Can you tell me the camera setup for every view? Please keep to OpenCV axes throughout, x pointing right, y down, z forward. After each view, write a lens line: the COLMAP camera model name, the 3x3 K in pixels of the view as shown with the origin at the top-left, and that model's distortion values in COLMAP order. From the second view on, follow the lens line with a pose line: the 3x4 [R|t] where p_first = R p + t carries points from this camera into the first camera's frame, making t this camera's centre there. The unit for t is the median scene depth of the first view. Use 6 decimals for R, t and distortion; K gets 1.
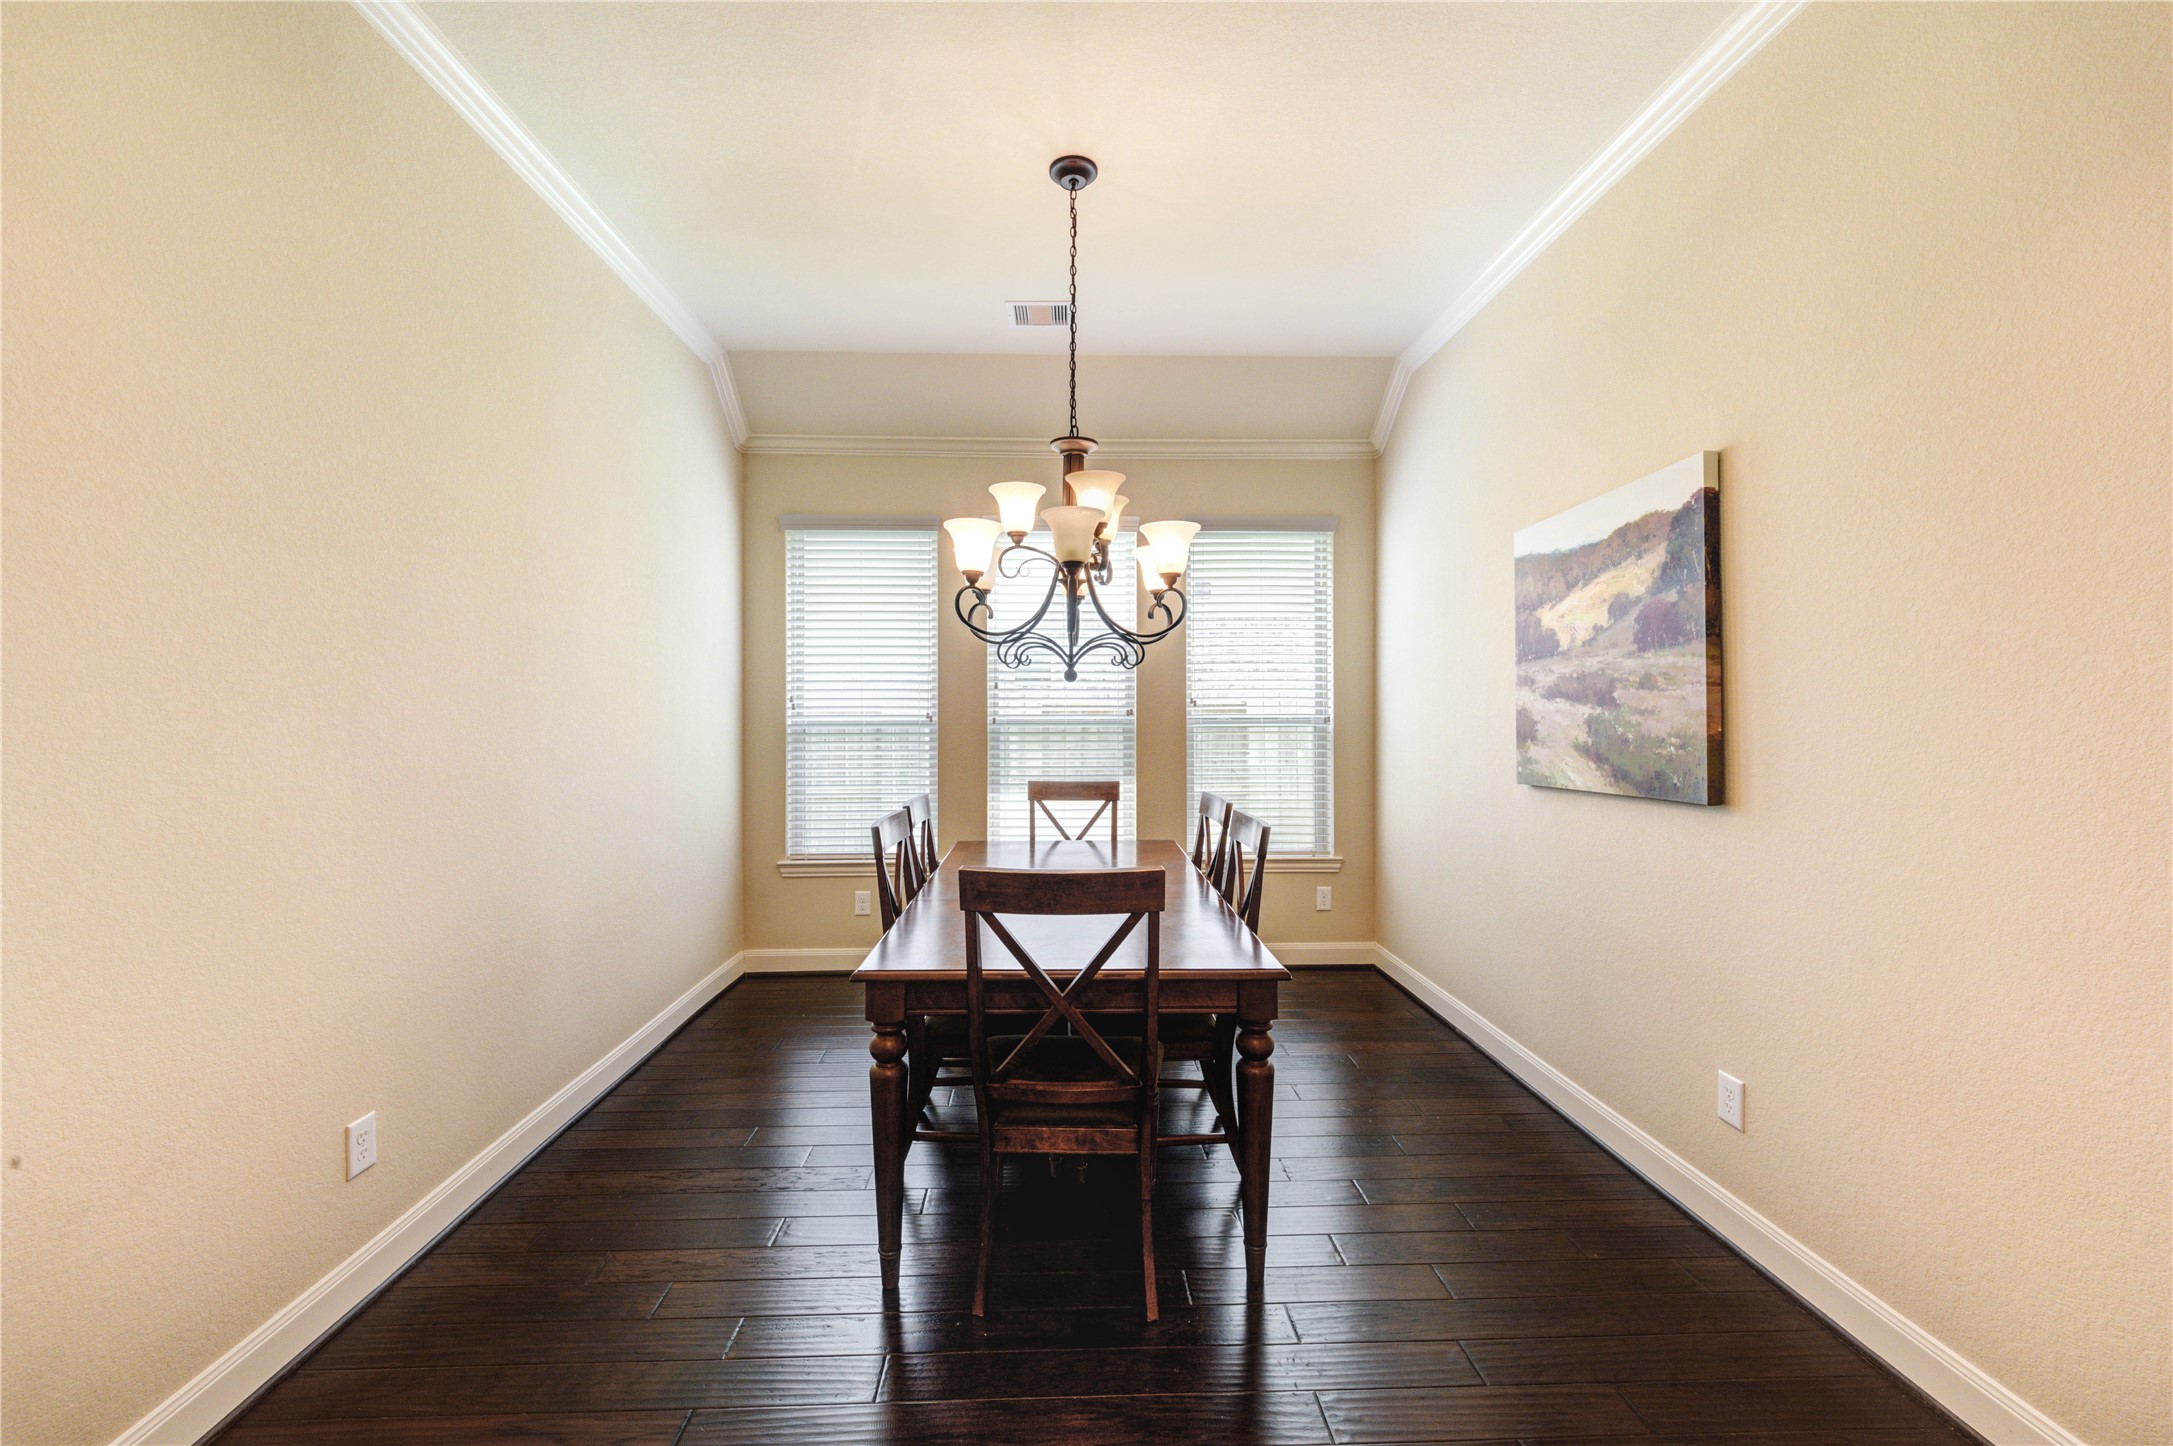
lens RADIAL K [[863.2, 0, 1100.6], [0, 863.2, 716.7], [0, 0, 1]] dist [0.003669, -0.000609]
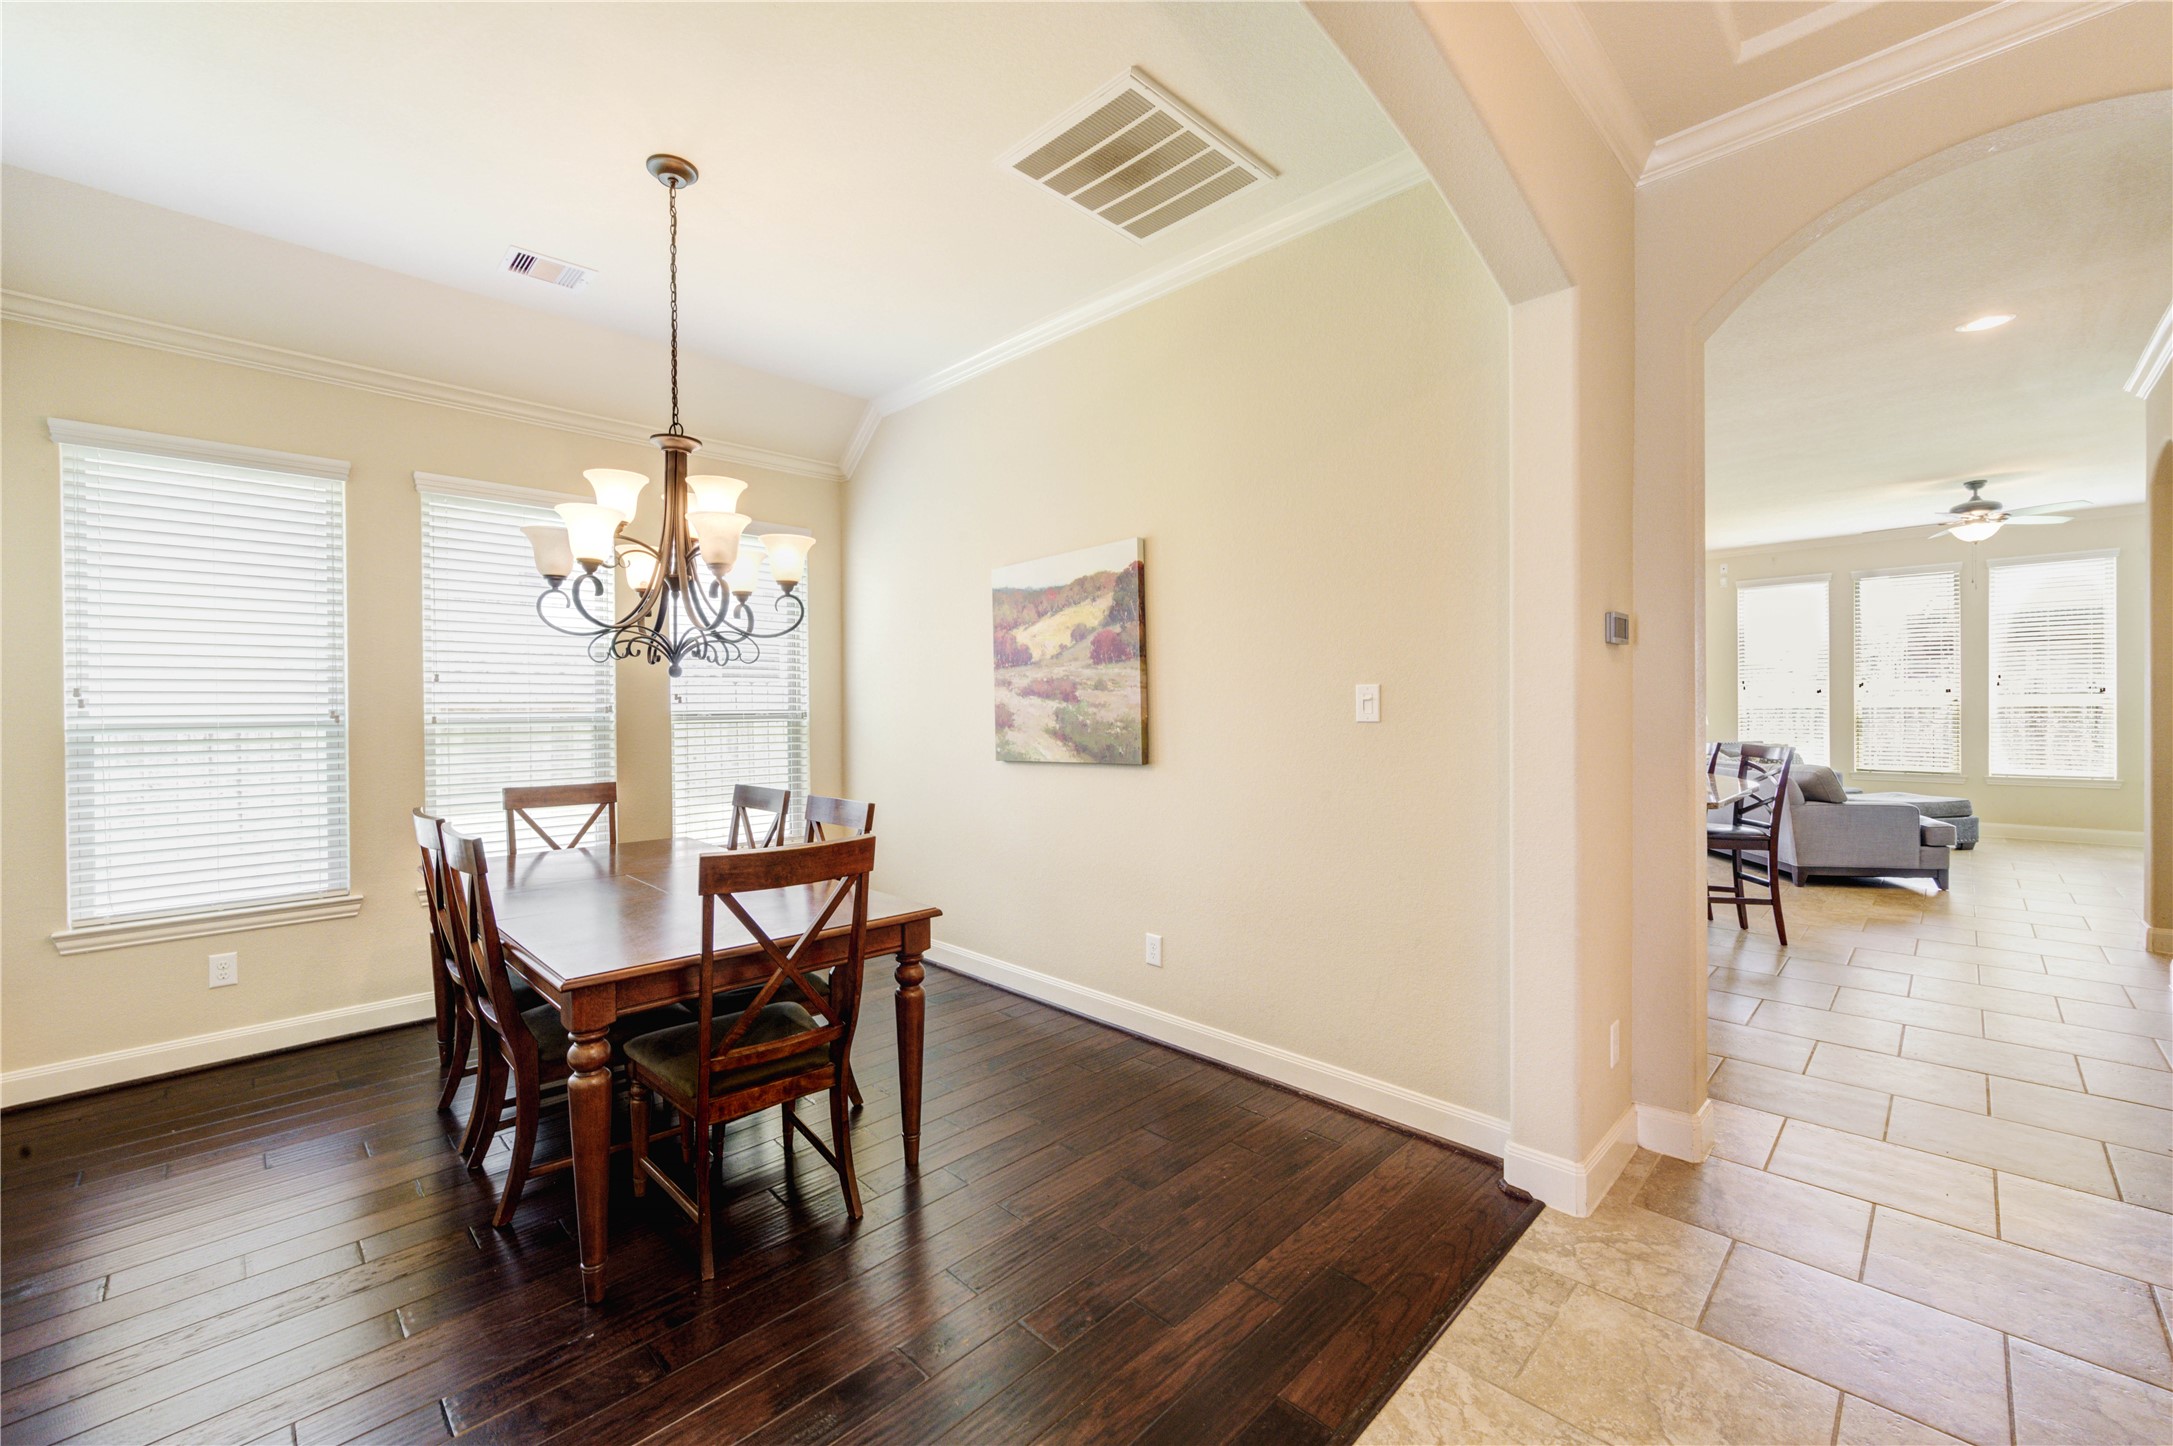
lens RADIAL K [[863.2, 0, 1077.7], [0, 863.2, 716.8], [0, 0, 1]] dist [0.003669, -0.000609]
pose [[0.734313, -0.012405, 0.678698, -0.375863], [0.009897, 0.999922, 0.007569, 0.002172], [-0.678739, 0.001159, 0.734379, -0.057304]]
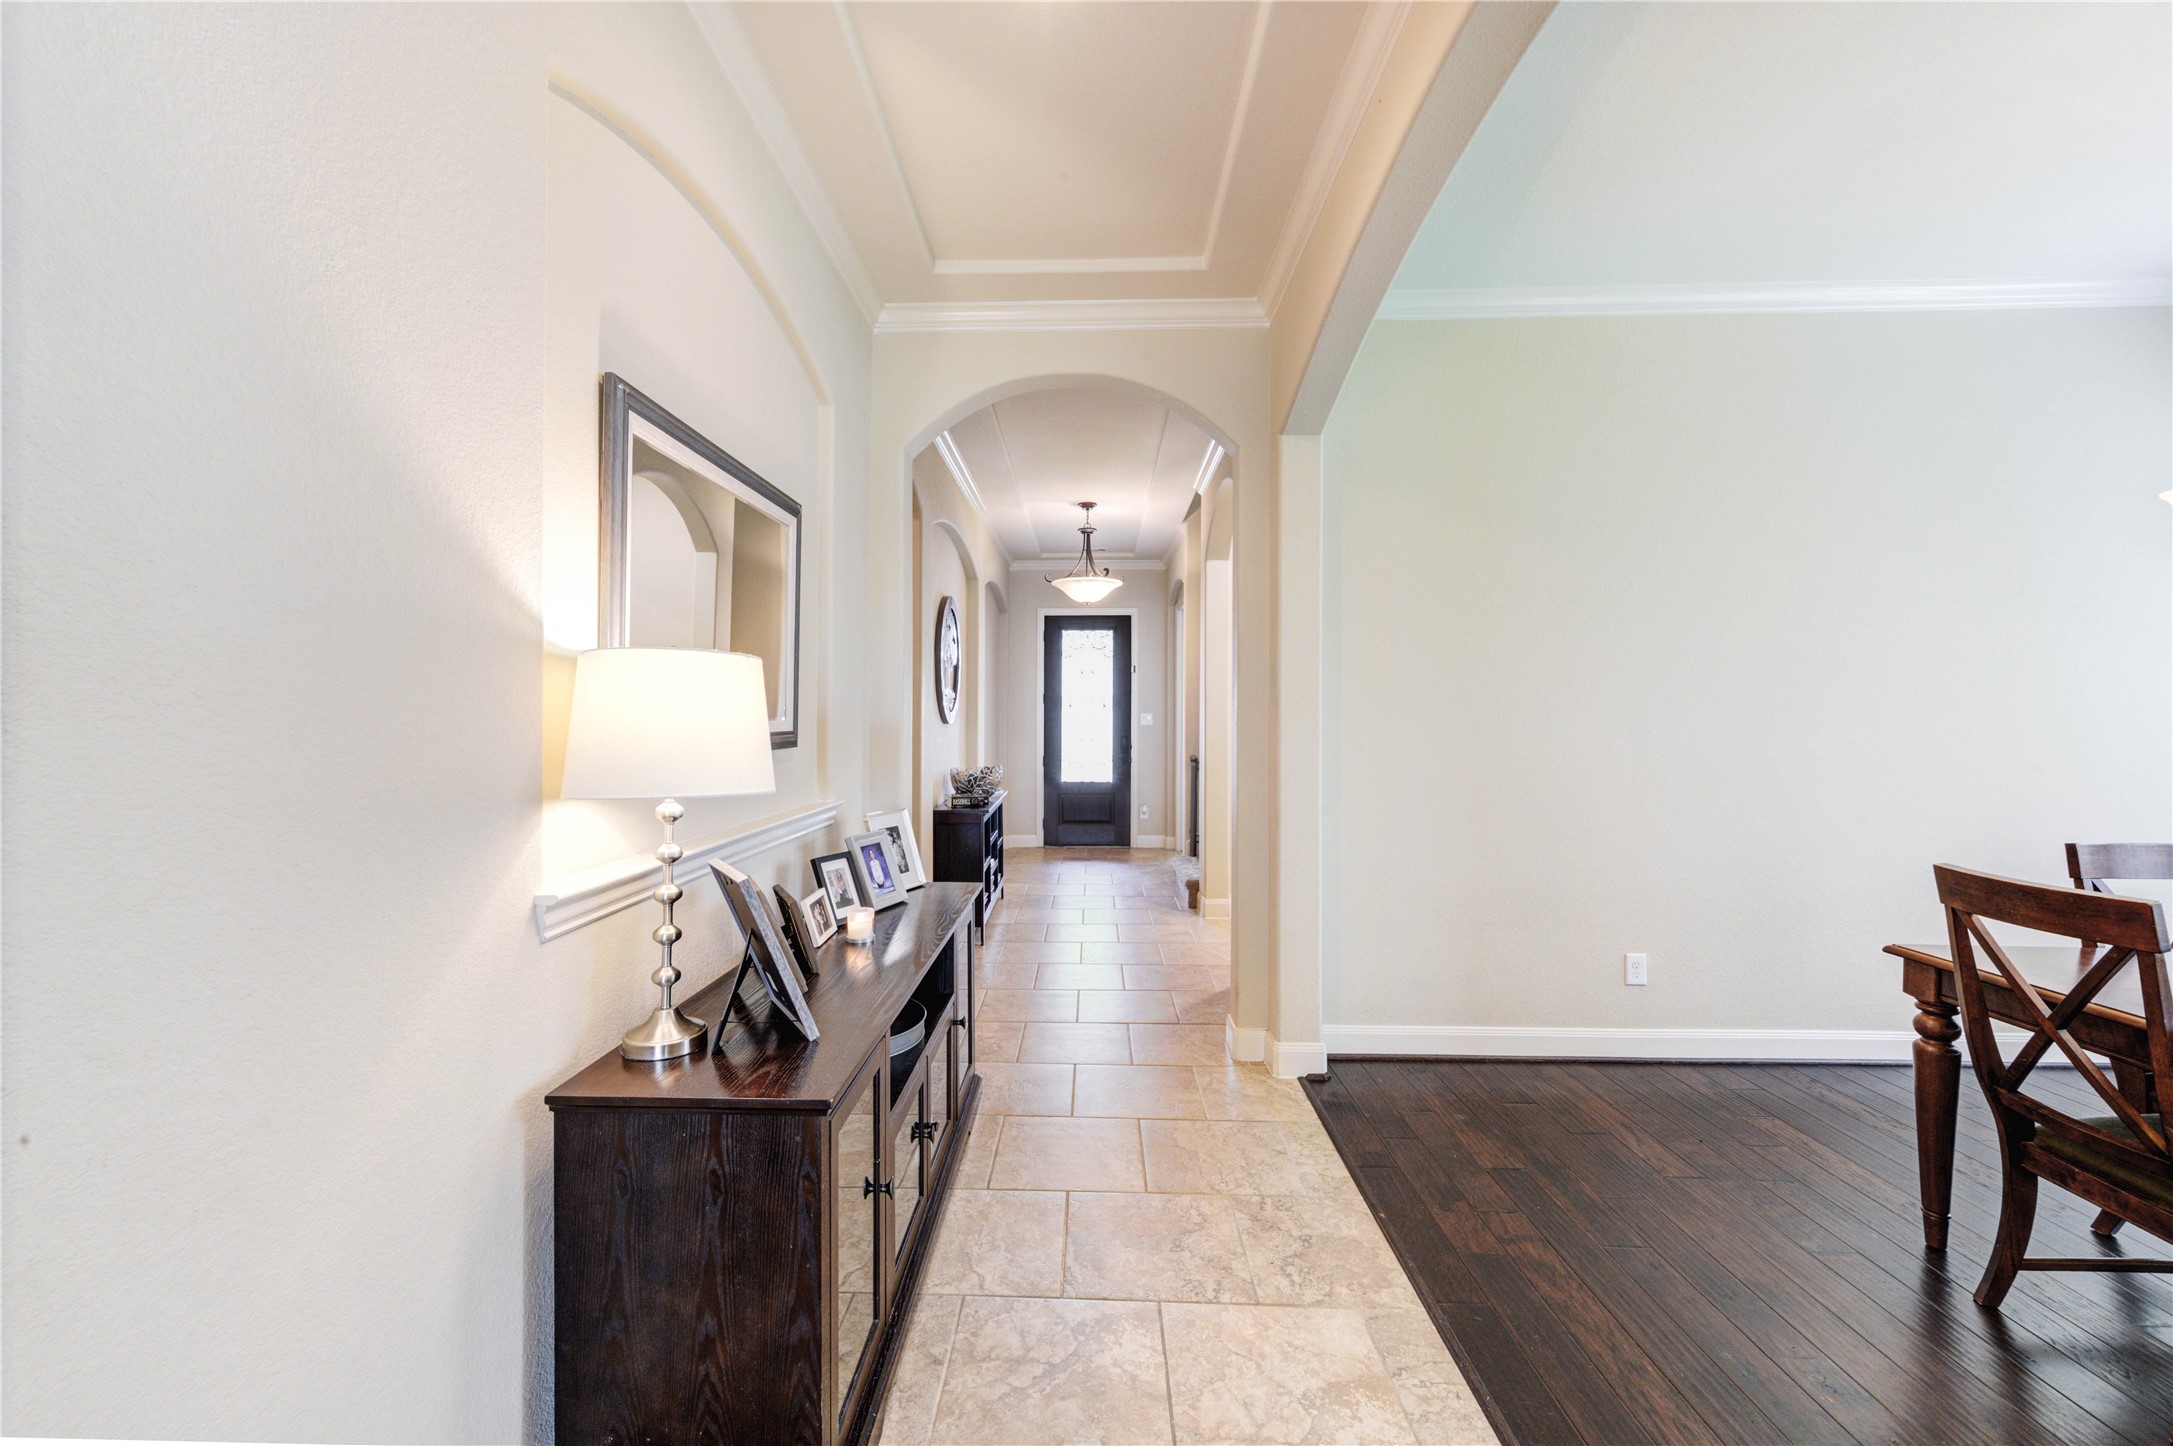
lens RADIAL K [[863.2, 0, 1074.5], [0, 863.2, 714.5], [0, 0, 1]] dist [0.003669, -0.000609]
pose [[-0.055805, -0.004361, -0.998432, 0.689061], [-0.002309, 0.999988, -0.004238, -0.003967], [0.998439, 0.002069, -0.055815, -0.017383]]
